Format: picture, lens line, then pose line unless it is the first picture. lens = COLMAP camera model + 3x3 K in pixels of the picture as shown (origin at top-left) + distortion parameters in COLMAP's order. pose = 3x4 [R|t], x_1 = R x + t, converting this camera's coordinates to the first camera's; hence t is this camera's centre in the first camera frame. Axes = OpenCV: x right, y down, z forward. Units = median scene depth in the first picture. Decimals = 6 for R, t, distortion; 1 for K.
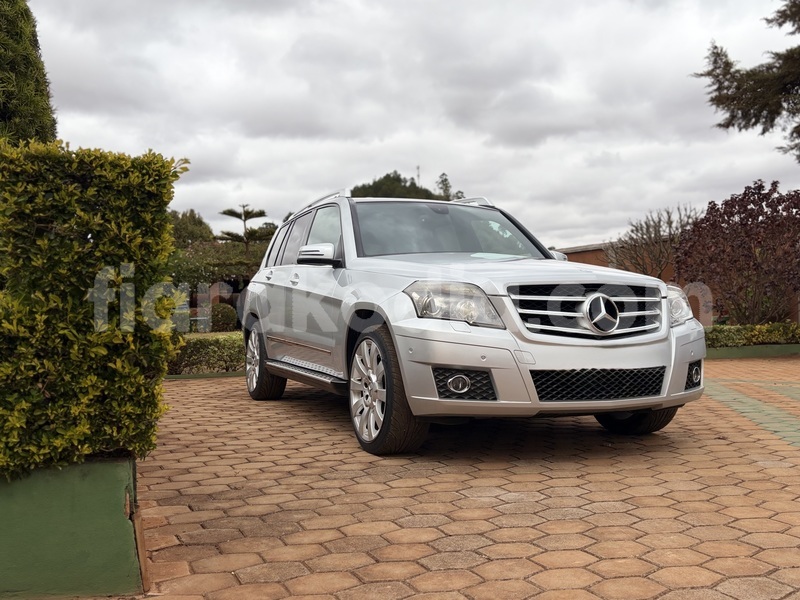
lens RADIAL K [[747.6, 0, 399.9], [0, 747.6, 301.5], [0, 0, 1]] dist [0.037601, 0.000000]
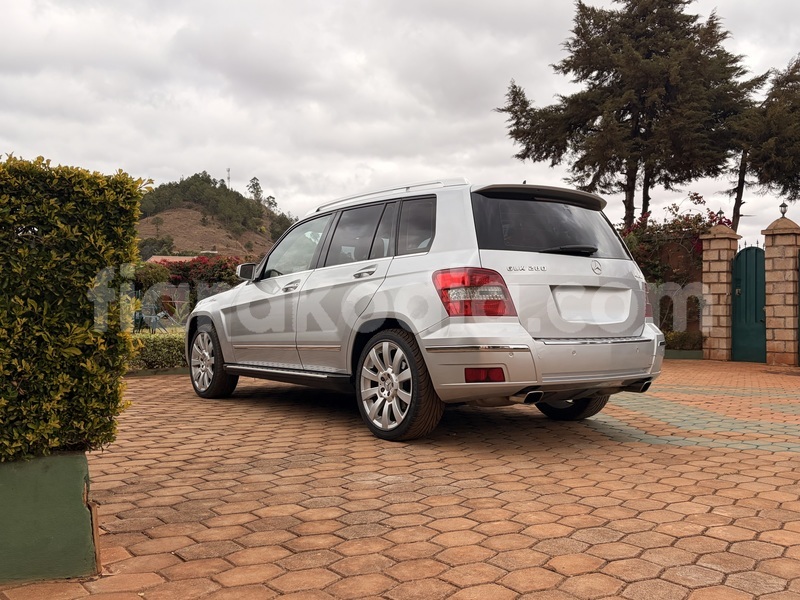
lens RADIAL K [[728.9, 0, 398.5], [0, 728.9, 299.4], [0, 0, 1]] dist [0.046672, 0.000000]
pose [[0.966756, 0.023632, 0.254605, -0.177596], [-0.021430, 0.999705, -0.011419, -0.006704], [-0.254800, 0.005583, 0.966978, -0.127938]]
